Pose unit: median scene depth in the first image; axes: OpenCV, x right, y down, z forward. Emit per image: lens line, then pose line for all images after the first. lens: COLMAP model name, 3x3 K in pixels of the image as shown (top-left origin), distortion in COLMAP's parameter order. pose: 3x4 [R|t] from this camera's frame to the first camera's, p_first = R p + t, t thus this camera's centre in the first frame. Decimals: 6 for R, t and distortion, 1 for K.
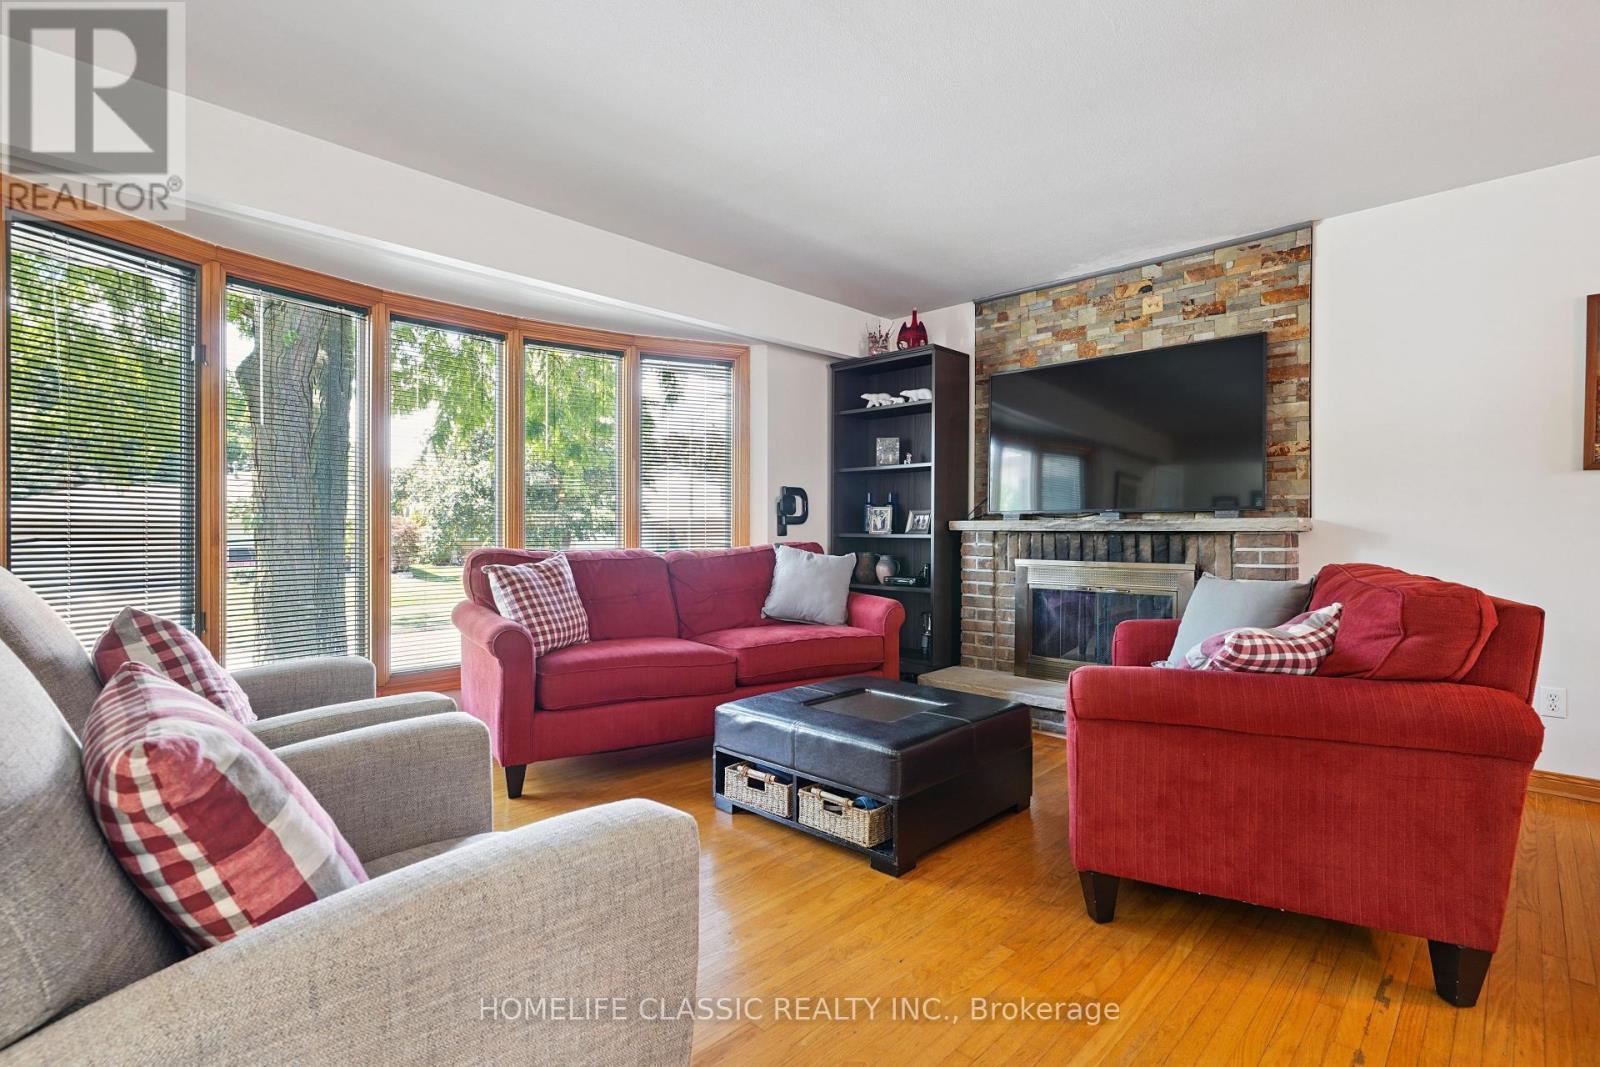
lens RADIAL K [[771.5, 0, 803.1], [0, 771.5, 533.5], [0, 0, 1]] dist [-0.009245, 0.006462]
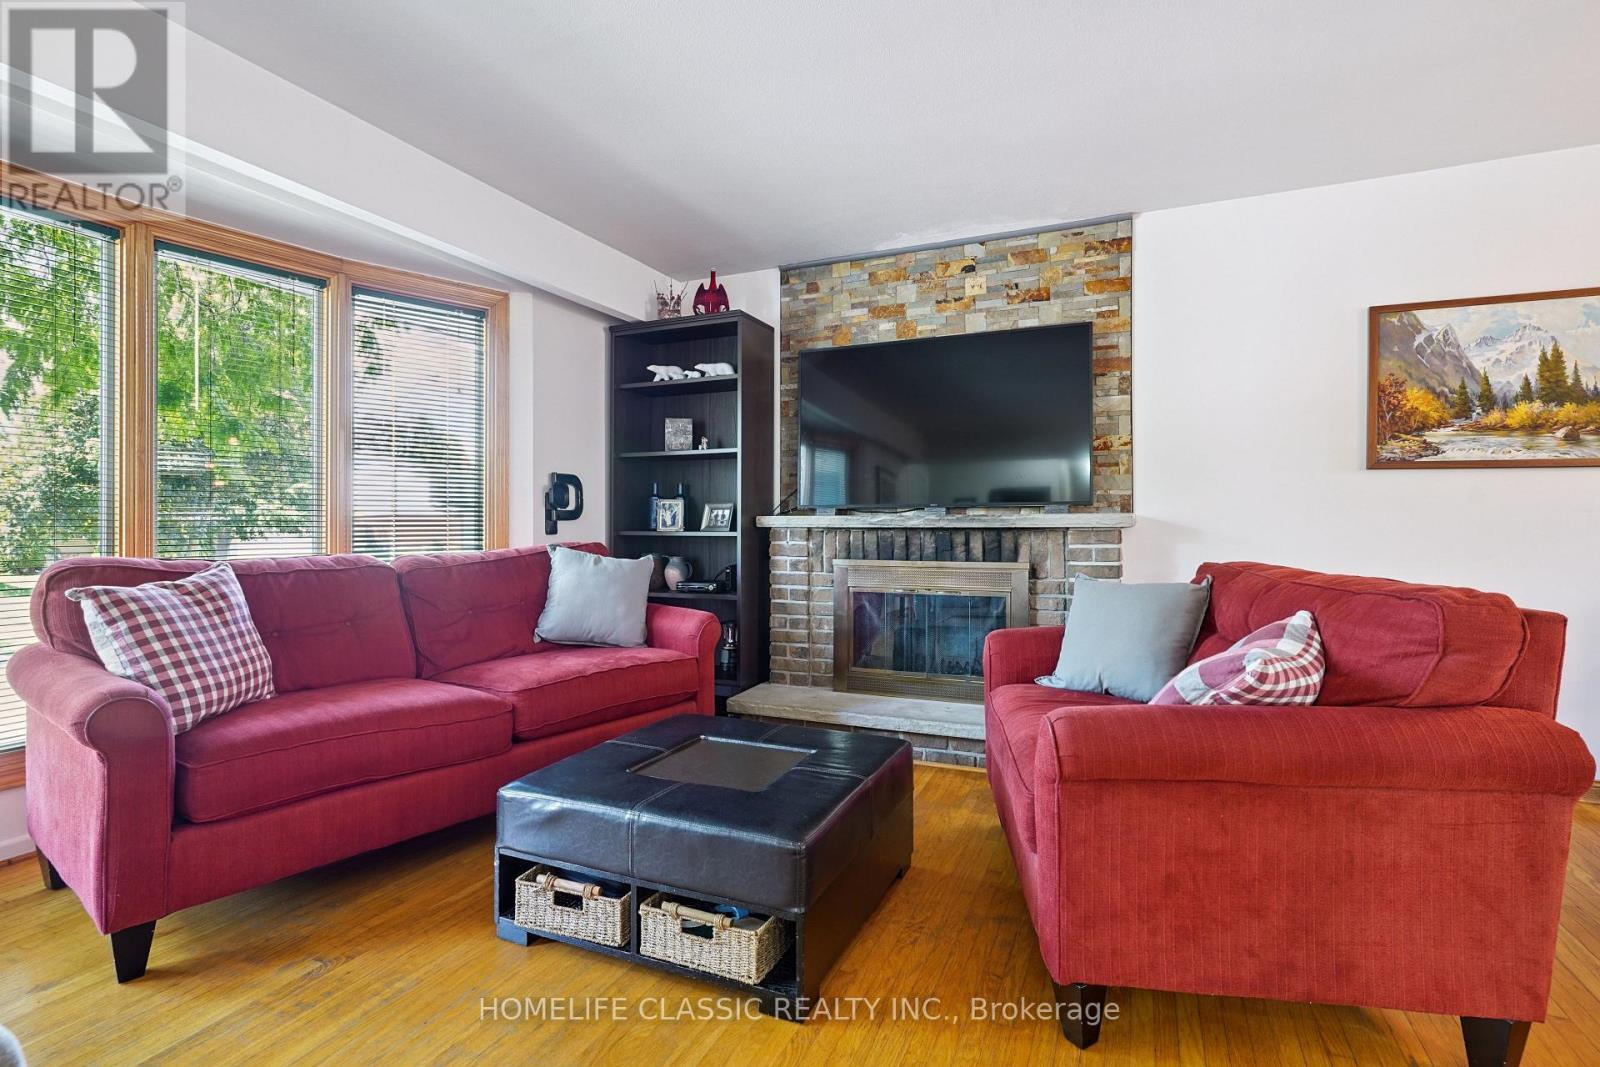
lens RADIAL K [[771.5, 0, 802.0], [0, 771.5, 524.0], [0, 0, 1]] dist [-0.009245, 0.006462]
pose [[0.940135, -0.001264, 0.340800, -0.066257], [0.003733, 0.999971, -0.006588, -0.001858], [-0.340782, 0.007465, 0.940113, 0.193756]]
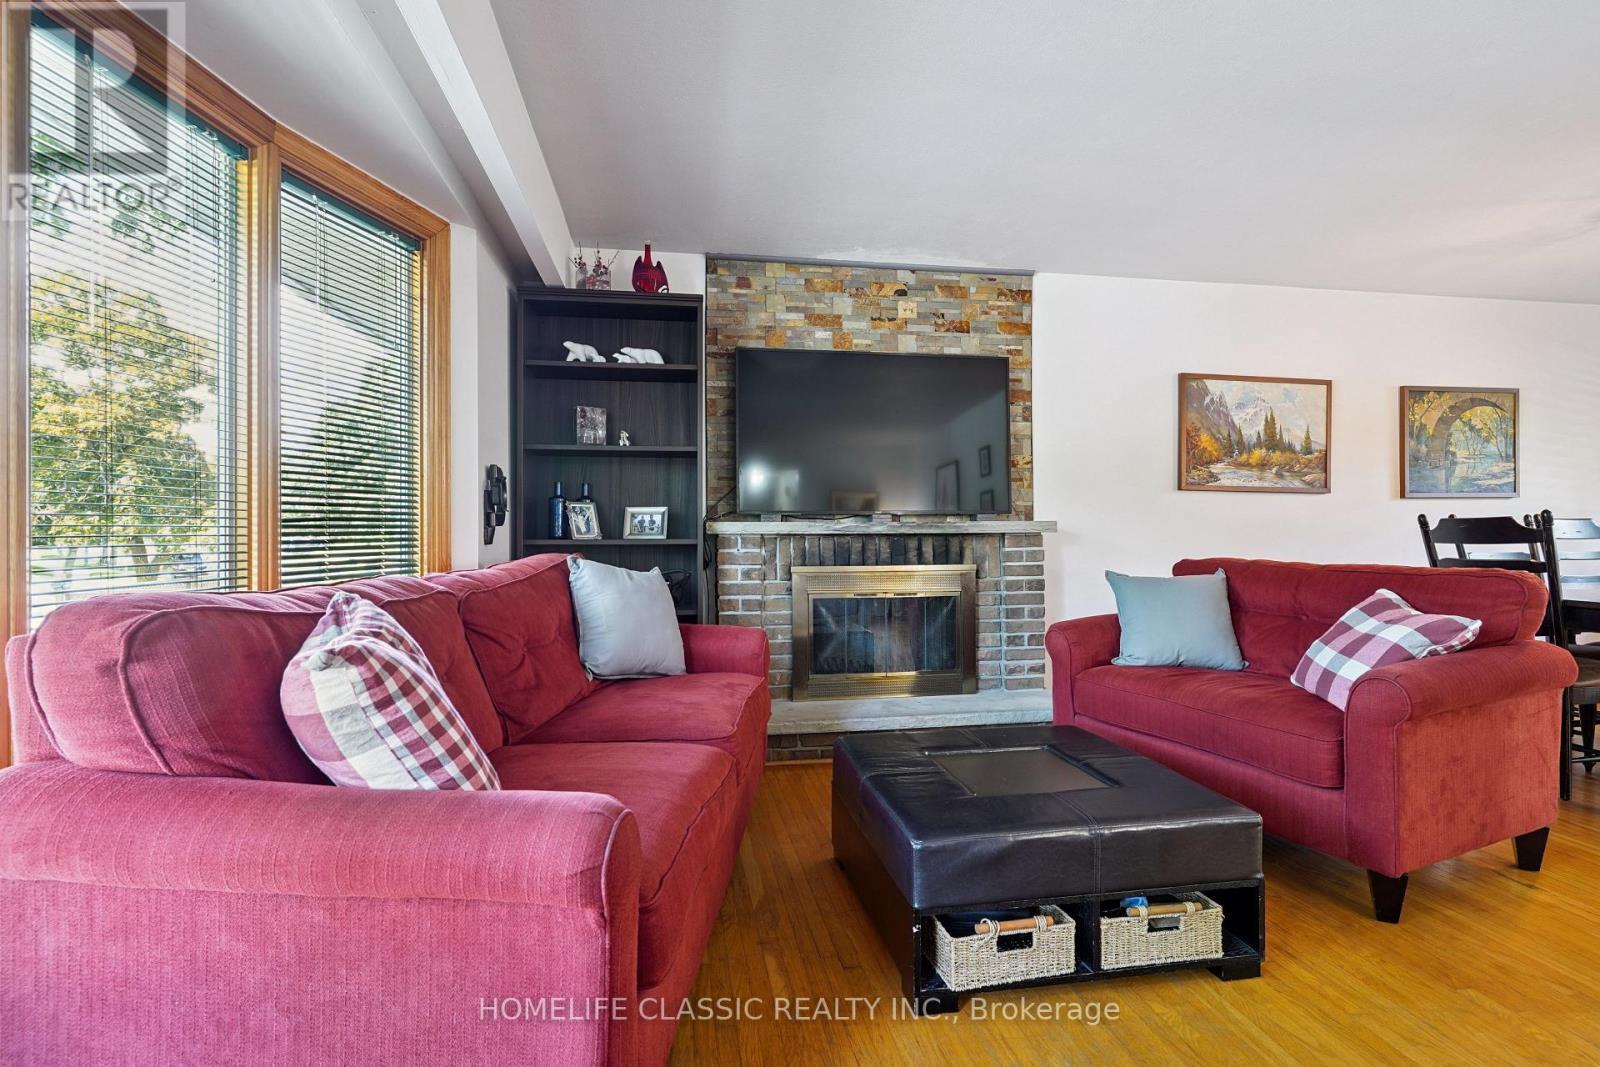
lens RADIAL K [[771.5, 0, 801.3], [0, 771.5, 528.5], [0, 0, 1]] dist [-0.009245, 0.006462]
pose [[0.597551, -0.000387, 0.801831, -0.447906], [0.008829, 0.999942, -0.006097, -0.004562], [-0.801782, 0.010723, 0.597520, 0.515628]]
